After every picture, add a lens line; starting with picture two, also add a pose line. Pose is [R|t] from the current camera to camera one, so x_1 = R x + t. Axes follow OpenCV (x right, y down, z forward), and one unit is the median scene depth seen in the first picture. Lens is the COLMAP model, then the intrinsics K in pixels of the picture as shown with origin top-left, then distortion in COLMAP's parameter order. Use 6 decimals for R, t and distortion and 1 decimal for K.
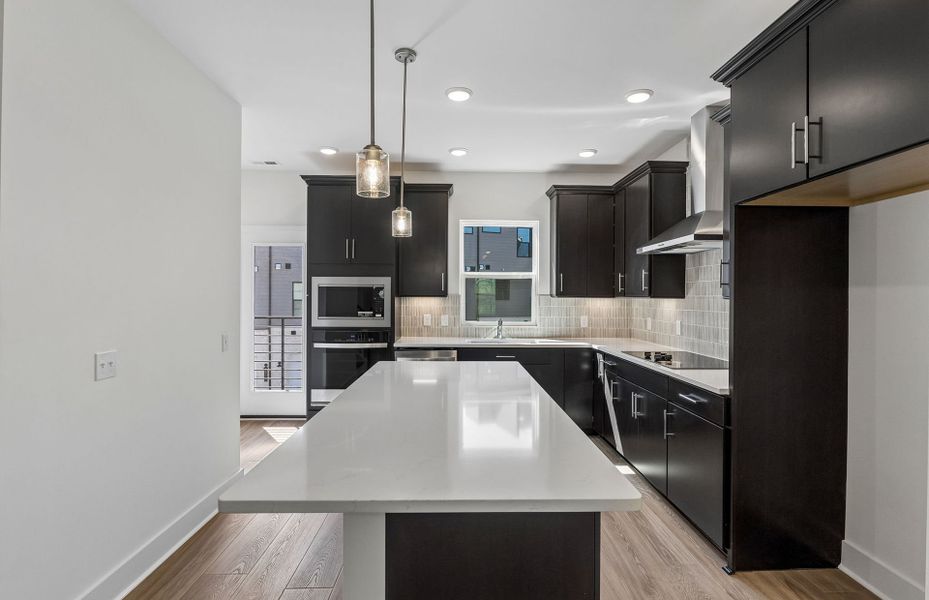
lens RADIAL K [[458.1, 0, 449.0], [0, 458.1, 295.2], [0, 0, 1]] dist [-0.000819, 0.000350]
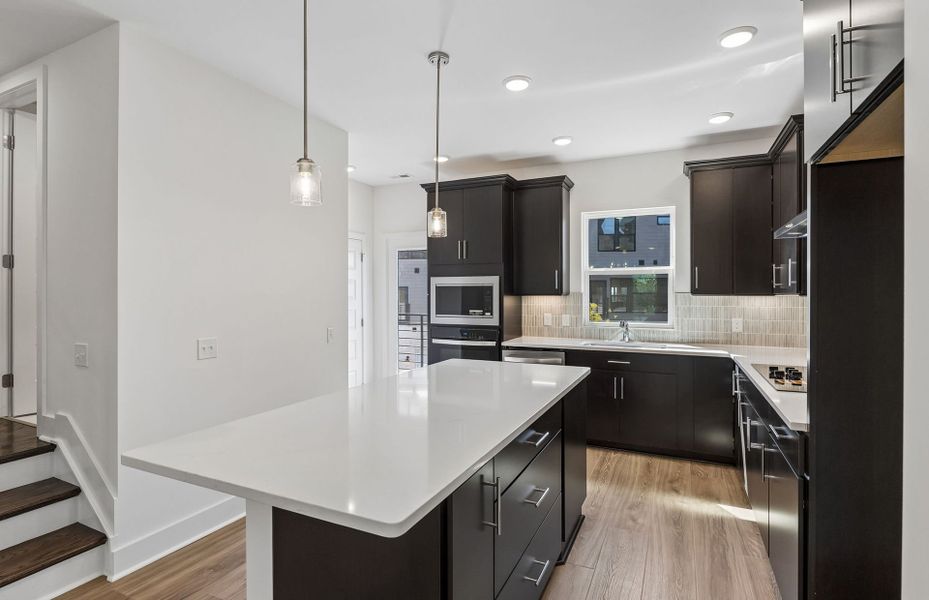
lens RADIAL K [[453.6, 0, 450.0], [0, 453.6, 293.3], [0, 0, 1]] dist [-0.000765, 0.000044]
pose [[0.897951, -0.006398, -0.440049, 0.211801], [0.006166, 0.999979, -0.001955, -0.000295], [0.440052, -0.000958, 0.897972, 0.060580]]
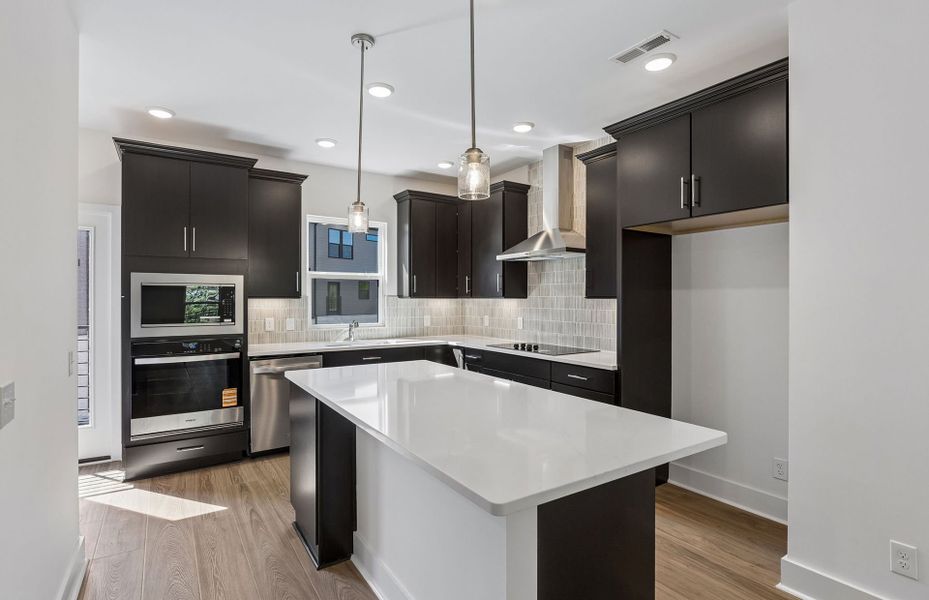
lens RADIAL K [[472.7, 0, 451.0], [0, 472.7, 298.0], [0, 0, 1]] dist [-0.001007, -0.000014]
pose [[0.848078, -0.003643, 0.529859, -0.264351], [0.001929, 0.999991, 0.003789, 0.000450], [-0.529868, -0.002191, 0.848077, 0.043910]]
